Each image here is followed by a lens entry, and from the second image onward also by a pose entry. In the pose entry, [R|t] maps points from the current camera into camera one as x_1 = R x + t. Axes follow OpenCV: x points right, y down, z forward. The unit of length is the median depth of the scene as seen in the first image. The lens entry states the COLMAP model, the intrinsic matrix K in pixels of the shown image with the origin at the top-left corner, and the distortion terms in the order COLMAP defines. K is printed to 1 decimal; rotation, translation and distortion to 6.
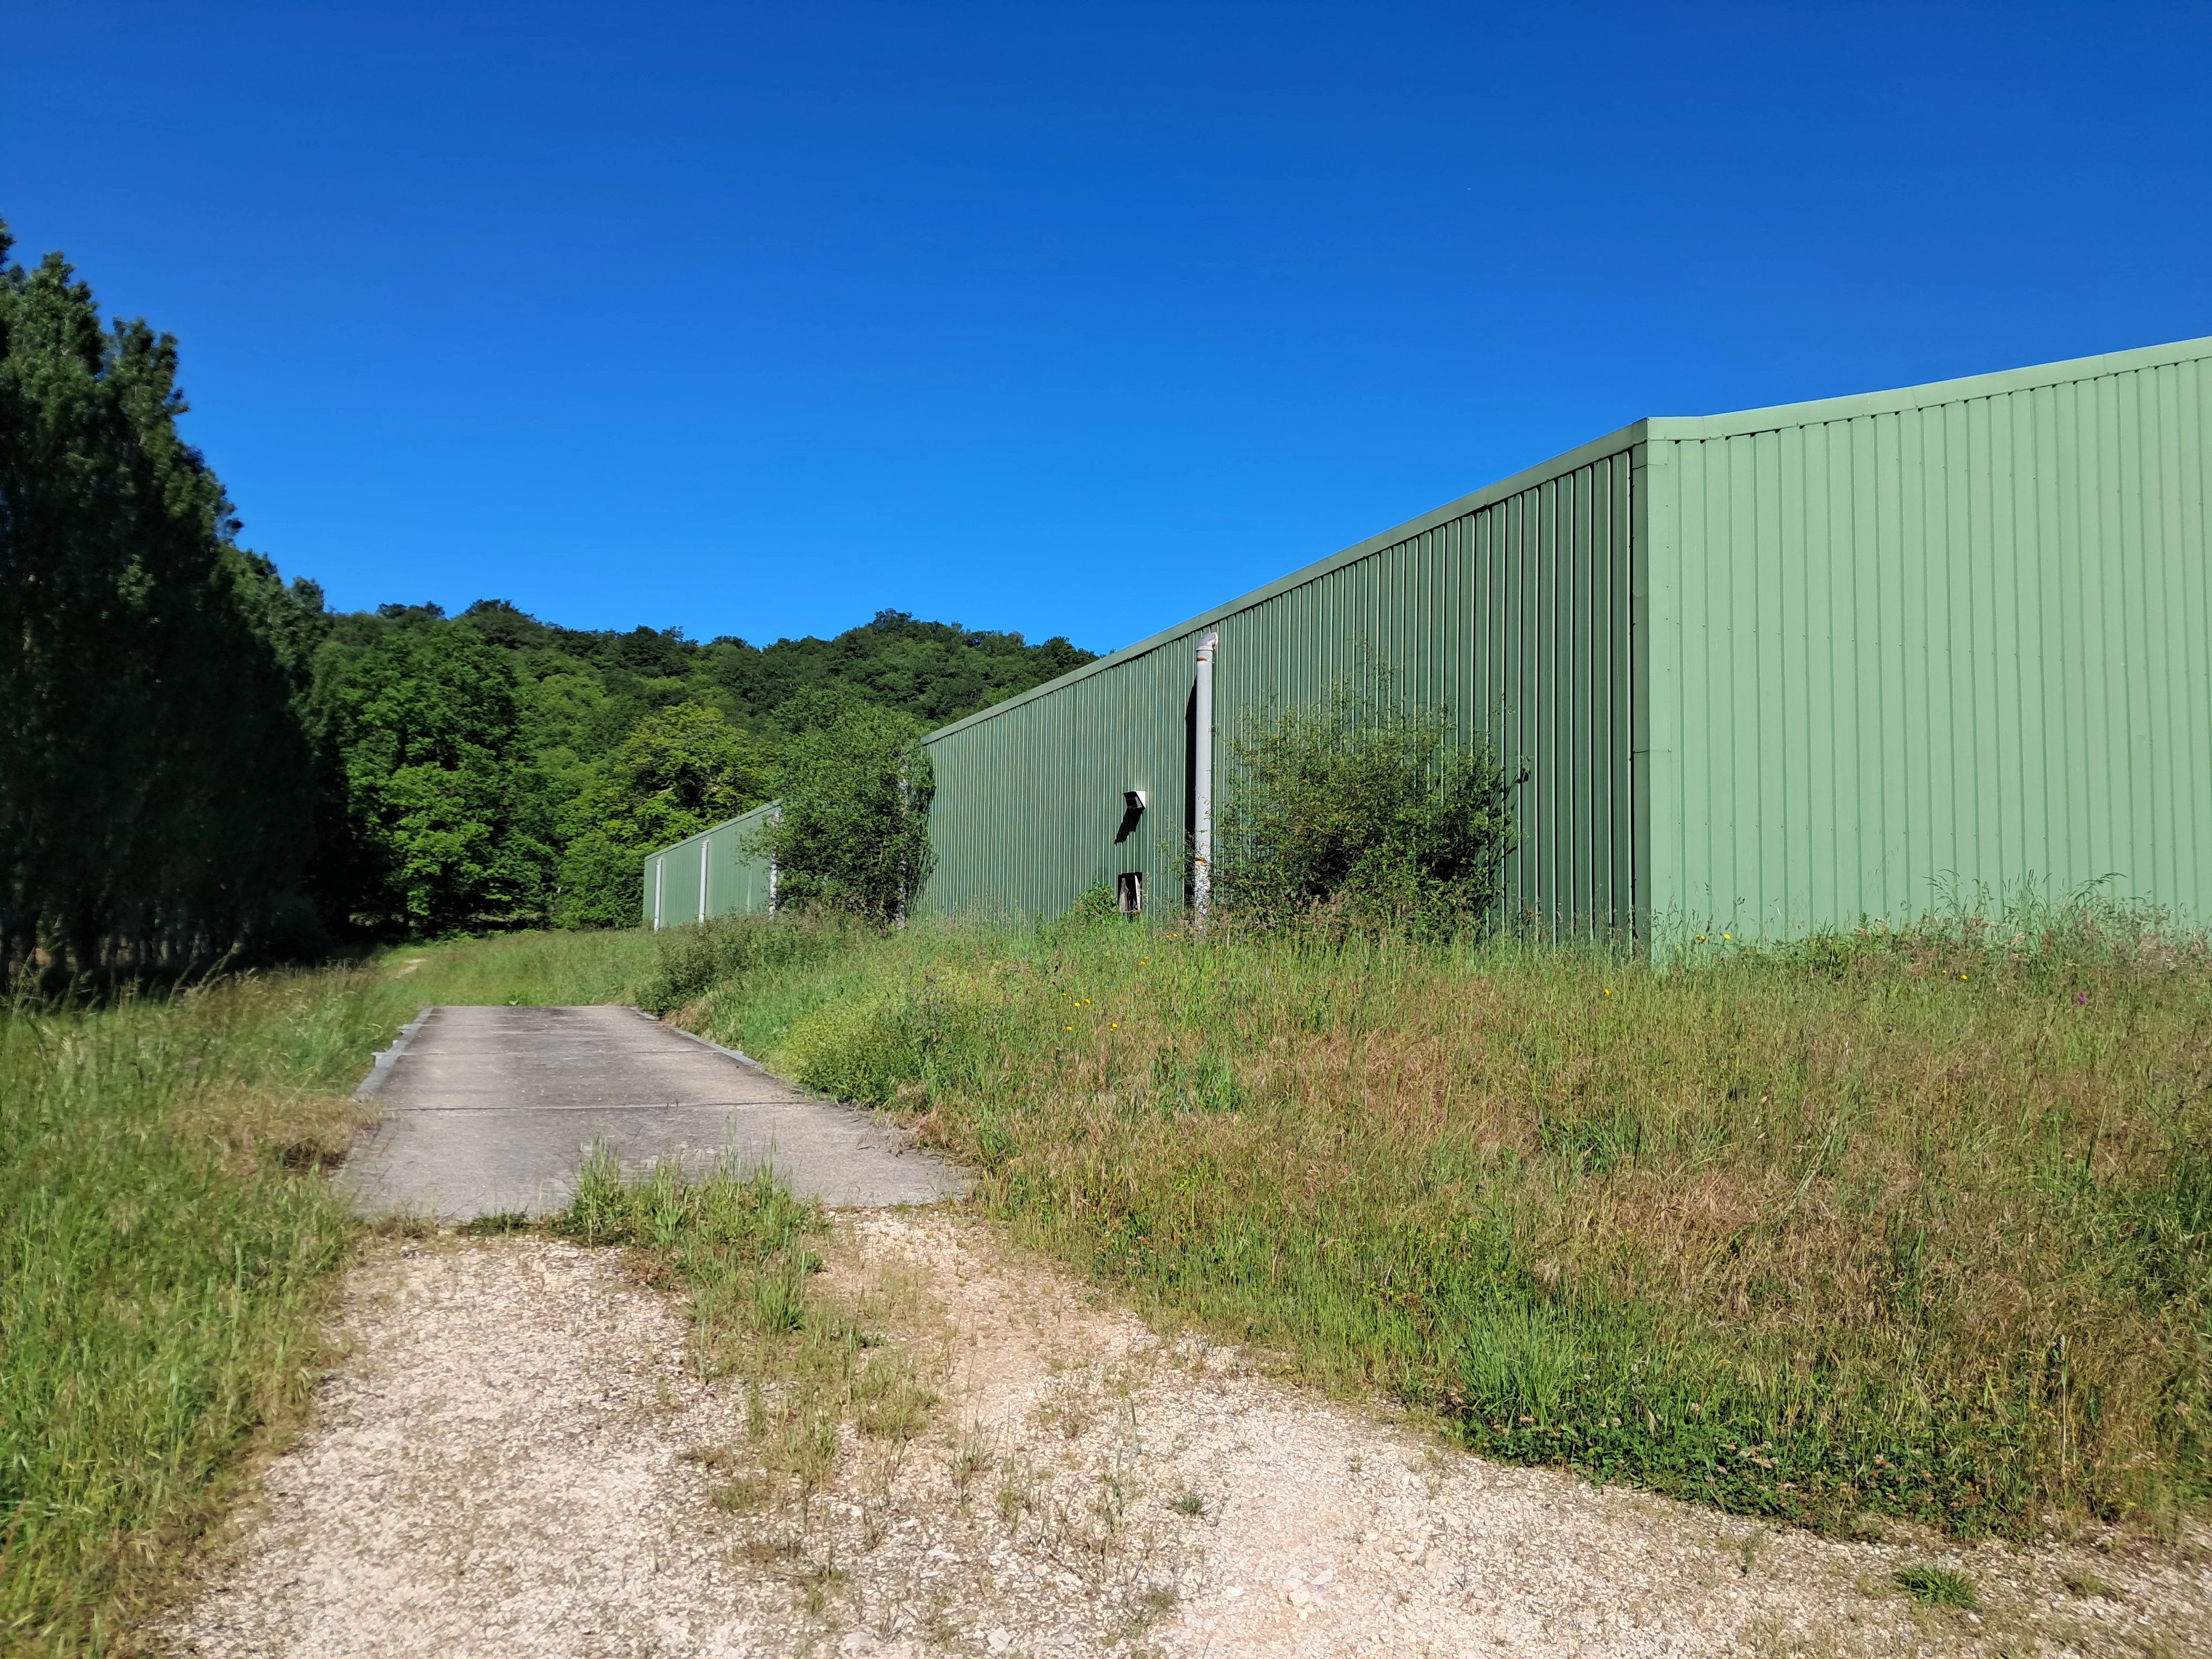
lens RADIAL K [[1726.6, 0, 1078.9], [0, 1726.6, 829.4], [0, 0, 1]] dist [0.044876, -0.076533]
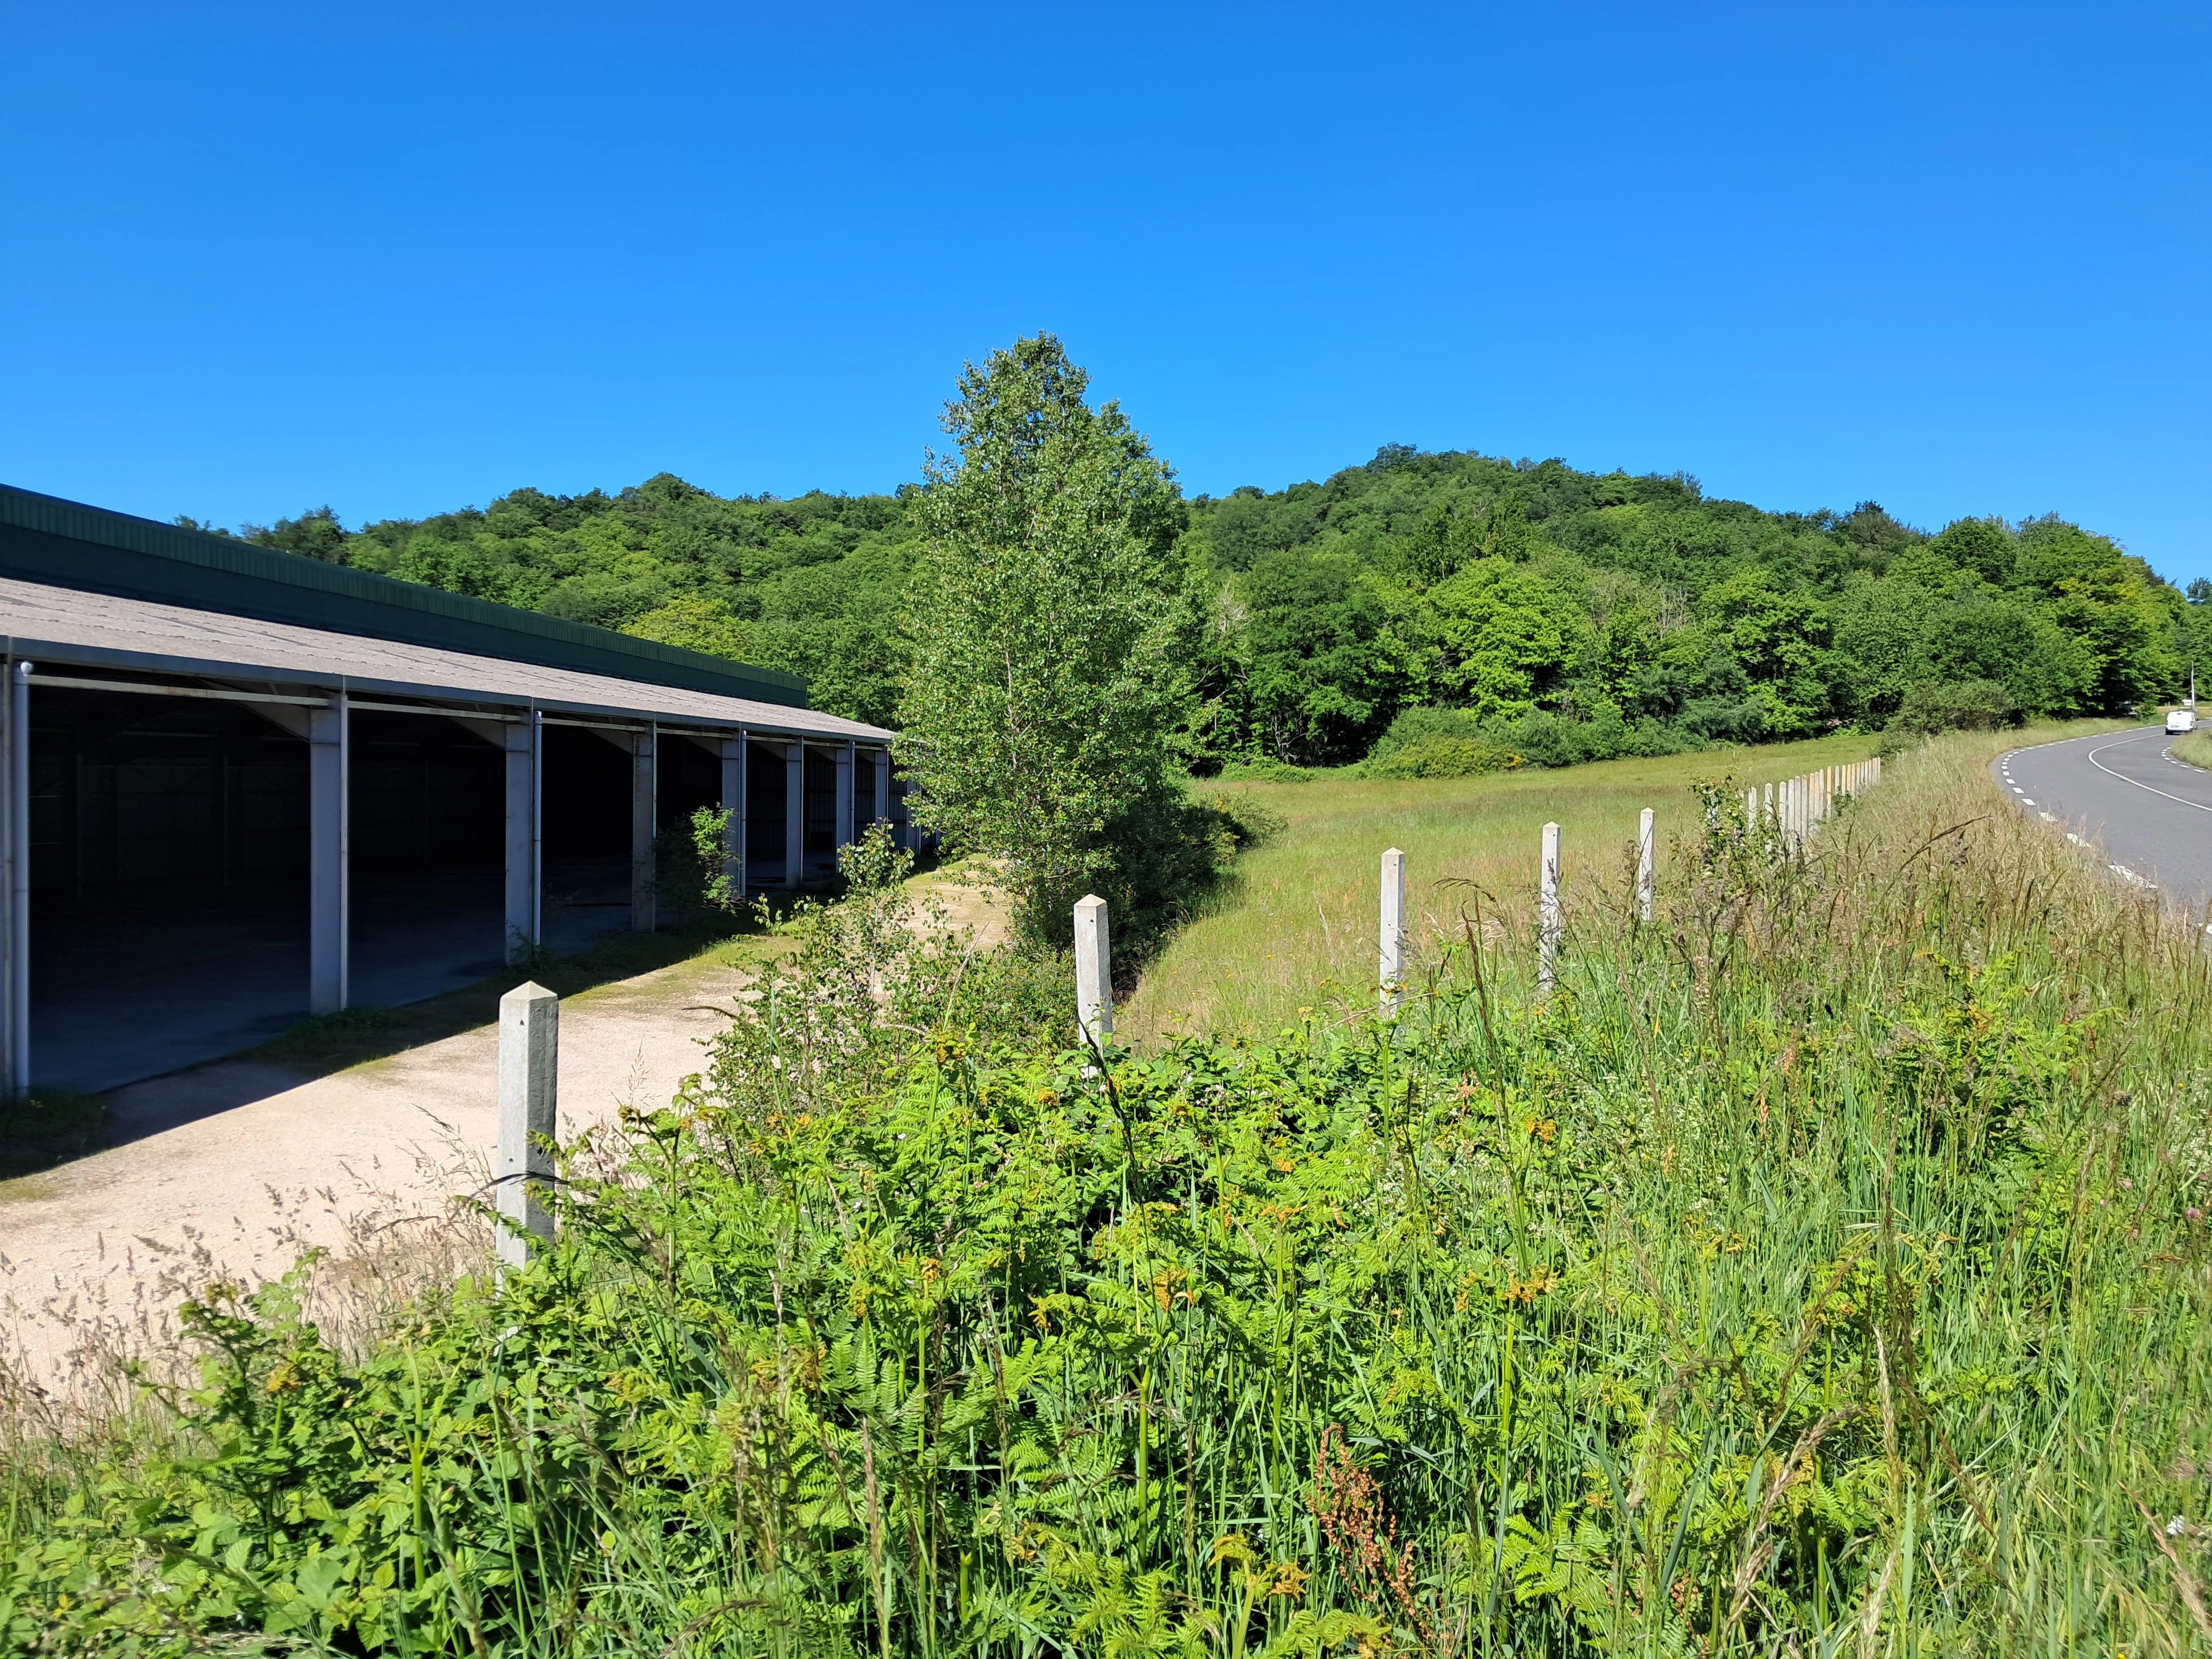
lens RADIAL K [[1726.6, 0, 1113.0], [0, 1726.6, 835.3], [0, 0, 1]] dist [0.044876, -0.076533]
pose [[0.918703, 0.002398, -0.394941, 0.472211], [0.036518, 0.995182, 0.090990, -0.017927], [0.393257, -0.098015, 0.914189, 0.165158]]
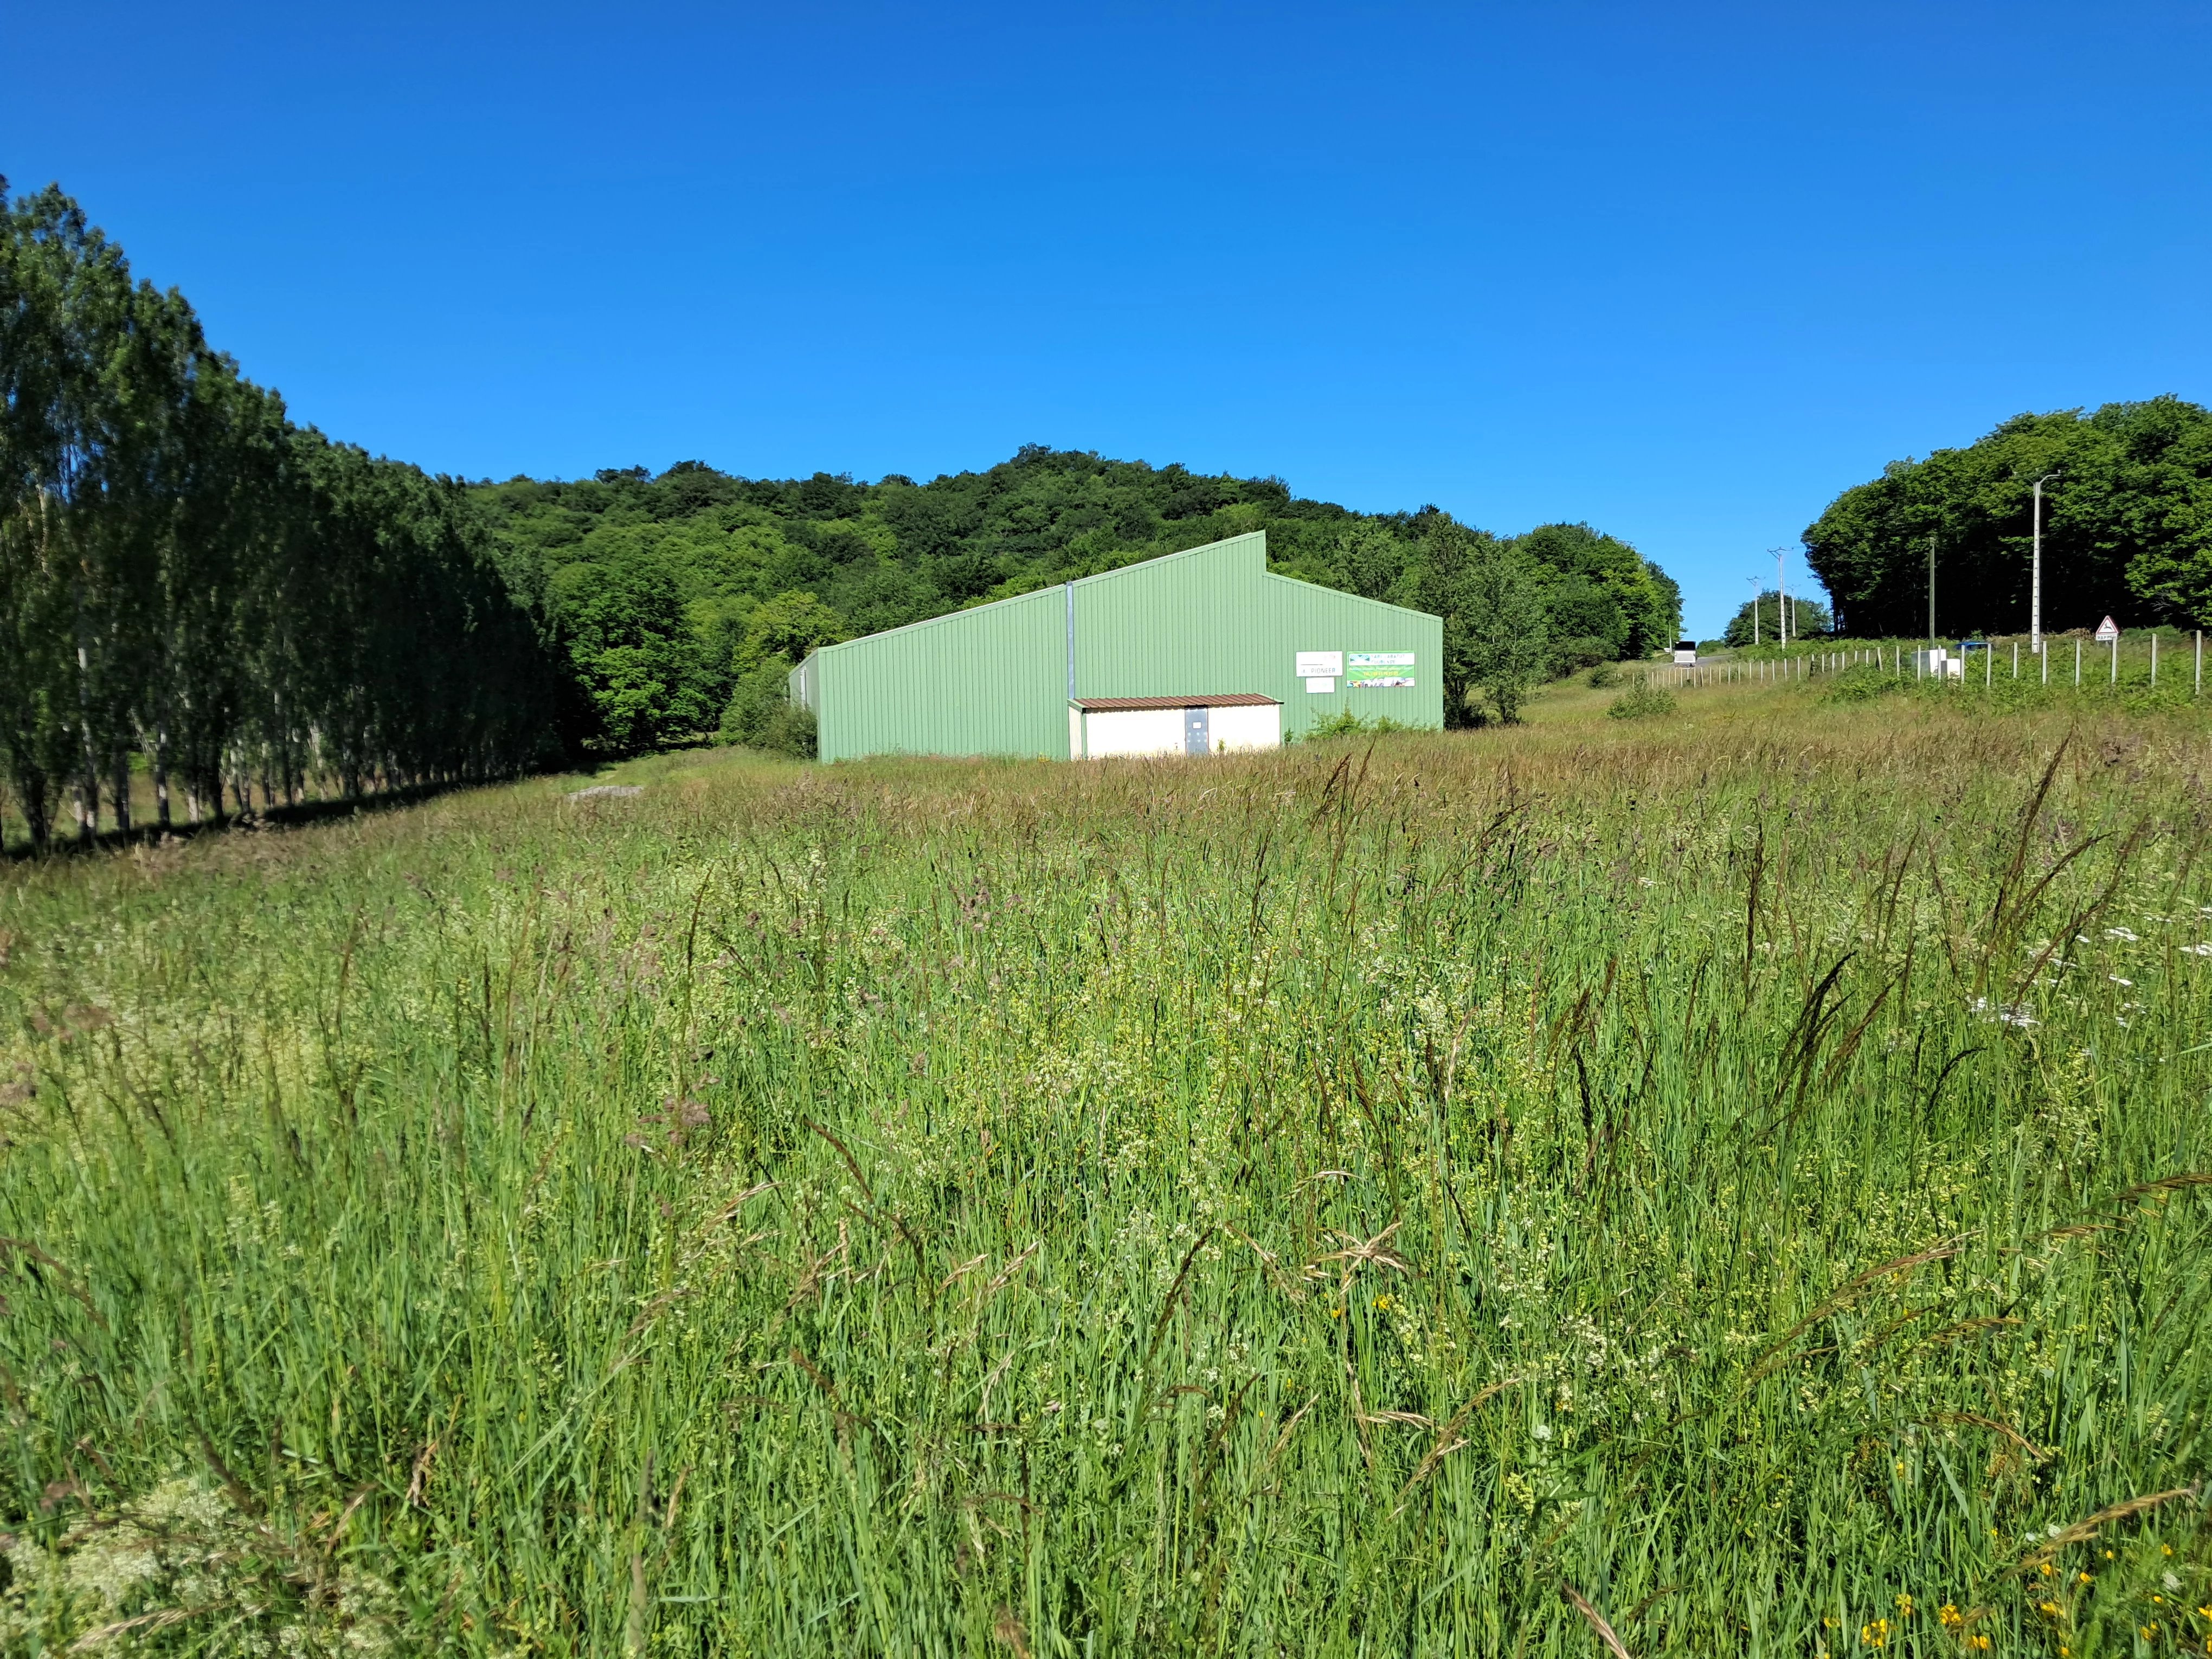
lens RADIAL K [[1726.6, 0, 1125.0], [0, 1726.6, 834.3], [0, 0, 1]] dist [0.044876, -0.076533]
pose [[0.993653, -0.034576, -0.107043, 0.236109], [0.047679, 0.991338, 0.122379, -0.038636], [0.101884, -0.126706, 0.986694, -0.517549]]
